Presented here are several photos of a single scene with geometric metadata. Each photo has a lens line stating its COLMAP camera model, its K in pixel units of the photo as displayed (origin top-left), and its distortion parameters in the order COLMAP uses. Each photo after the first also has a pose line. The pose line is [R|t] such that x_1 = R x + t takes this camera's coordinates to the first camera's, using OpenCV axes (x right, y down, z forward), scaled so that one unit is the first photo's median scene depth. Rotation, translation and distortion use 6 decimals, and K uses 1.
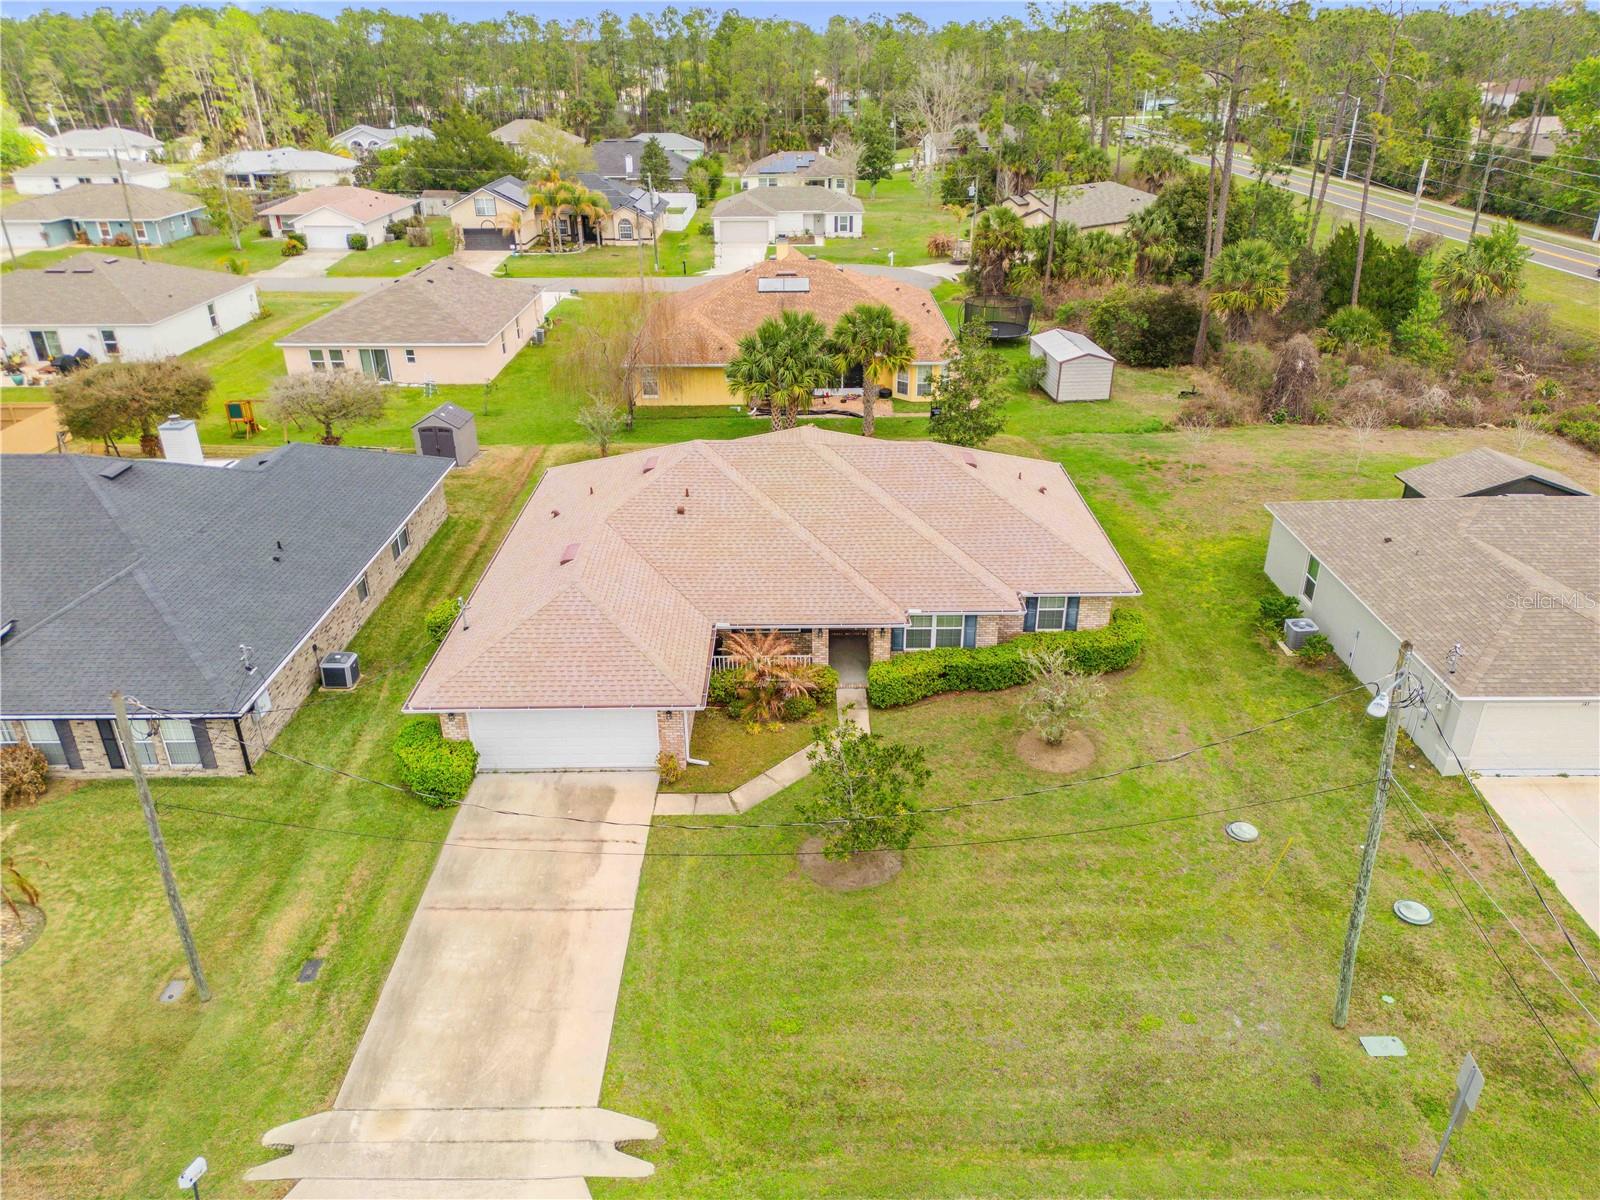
lens RADIAL K [[1119.9, 0, 800.0], [0, 1119.9, 600.0], [0, 0, 1]] dist [0.091495, -0.091693]
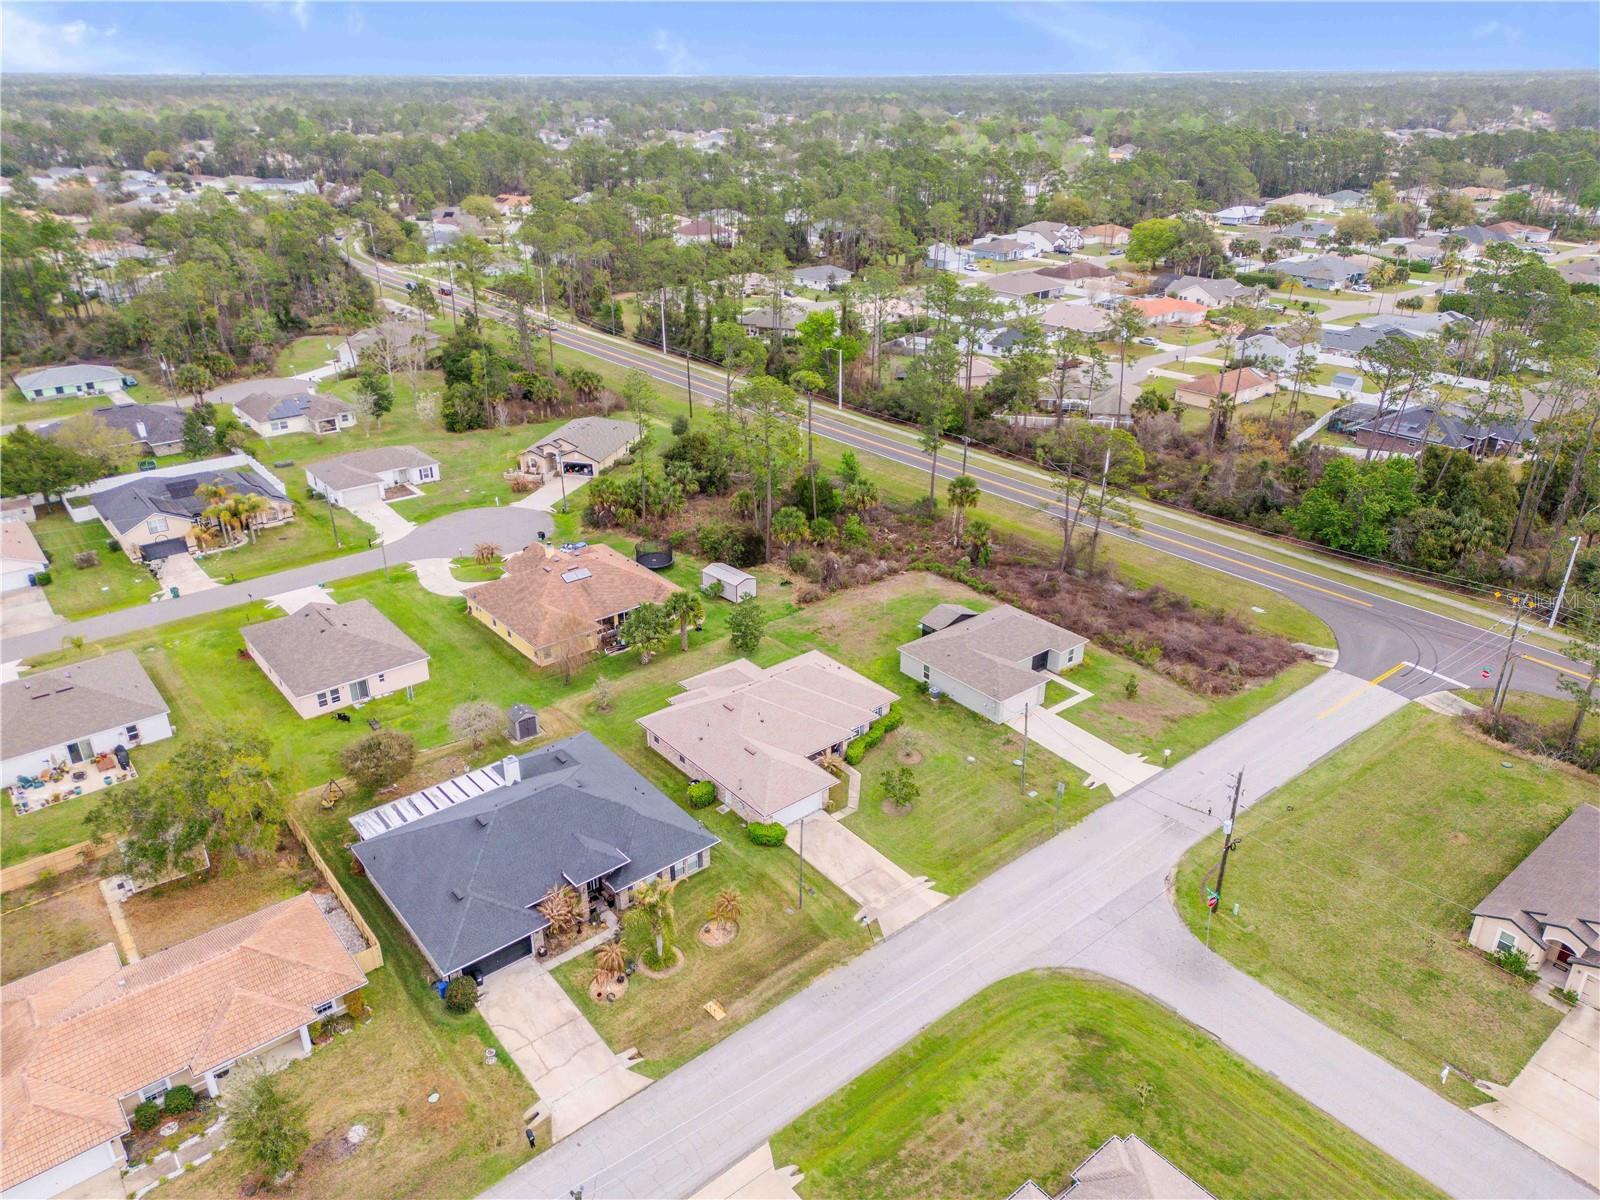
lens RADIAL K [[1119.9, 0, 800.0], [0, 1119.9, 600.0], [0, 0, 1]] dist [0.091495, -0.091693]
pose [[0.774751, -0.263485, 0.574749, -1.135973], [0.275625, 0.958855, 0.068035, -0.392000], [-0.569027, 0.105705, 0.815497, -0.949624]]
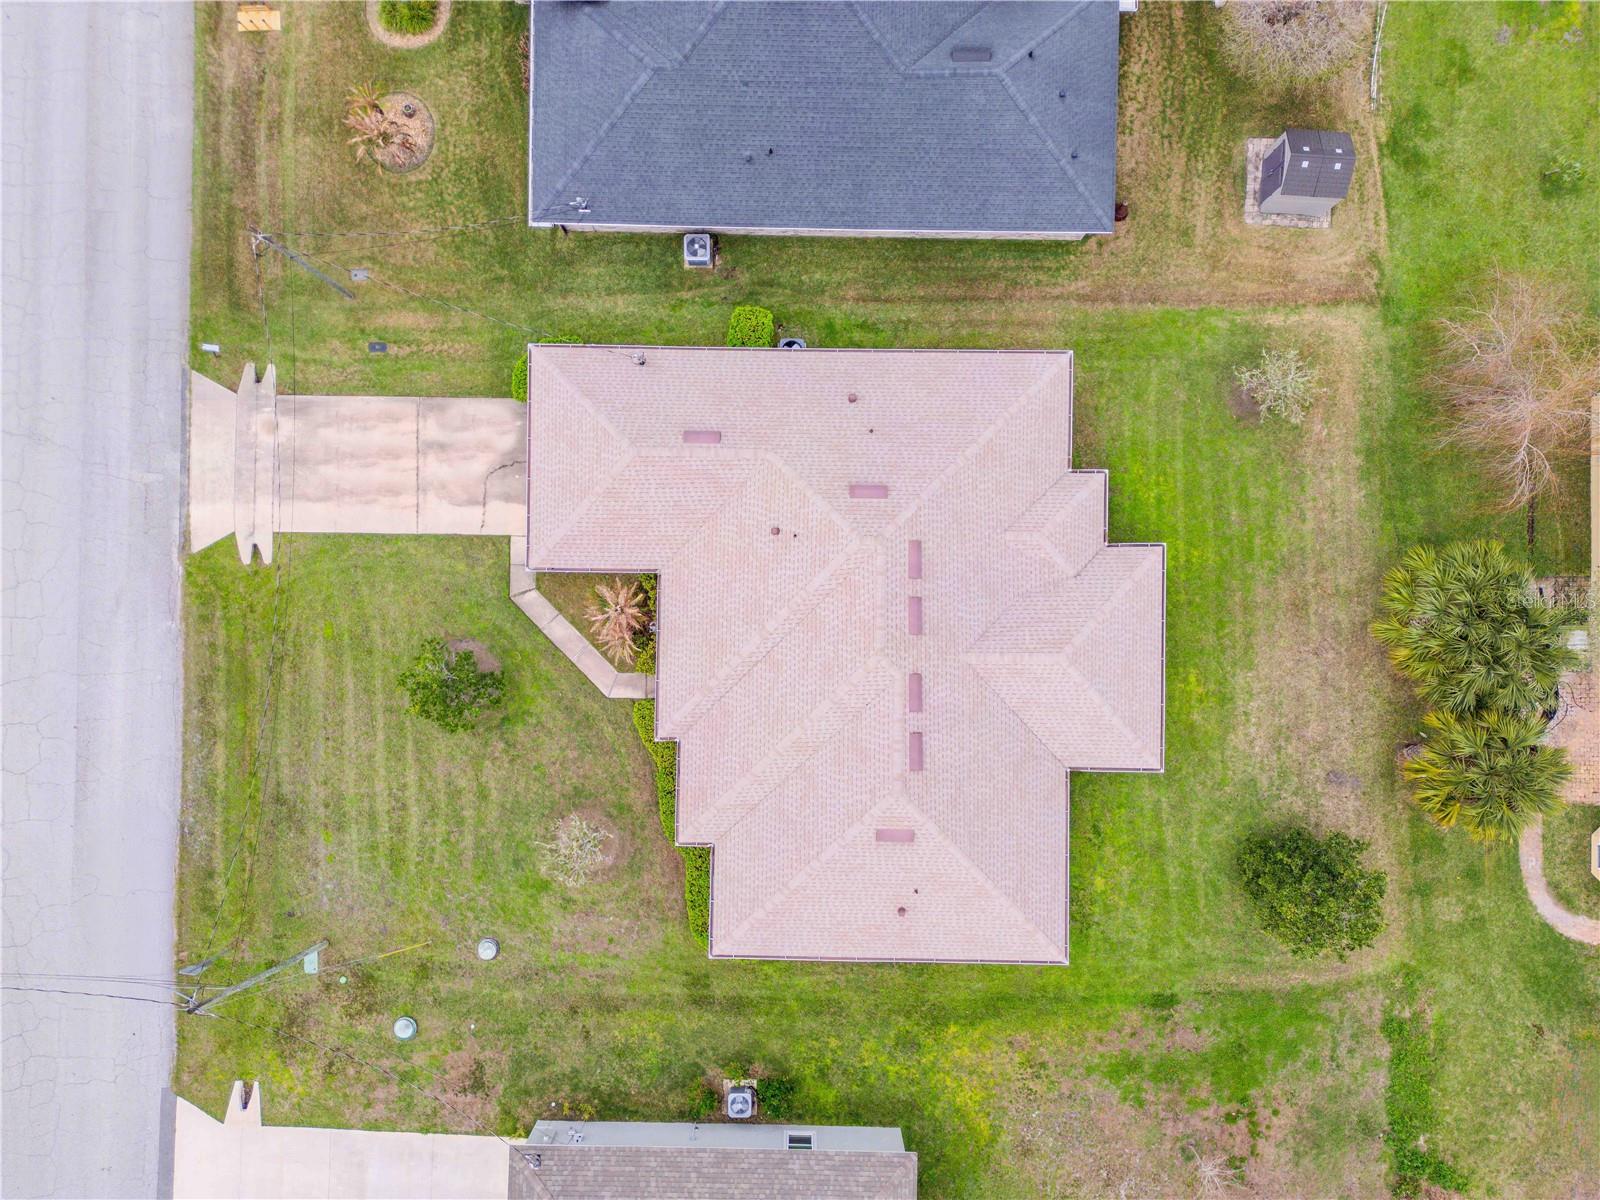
lens RADIAL K [[1119.9, 0, 800.0], [0, 1119.9, 600.0], [0, 0, 1]] dist [0.091495, -0.091693]
pose [[-0.015844, 0.999819, -0.010526, -0.026320], [-0.440161, 0.002478, 0.897915, -0.777347], [0.897779, 0.018860, 0.440042, 0.442953]]
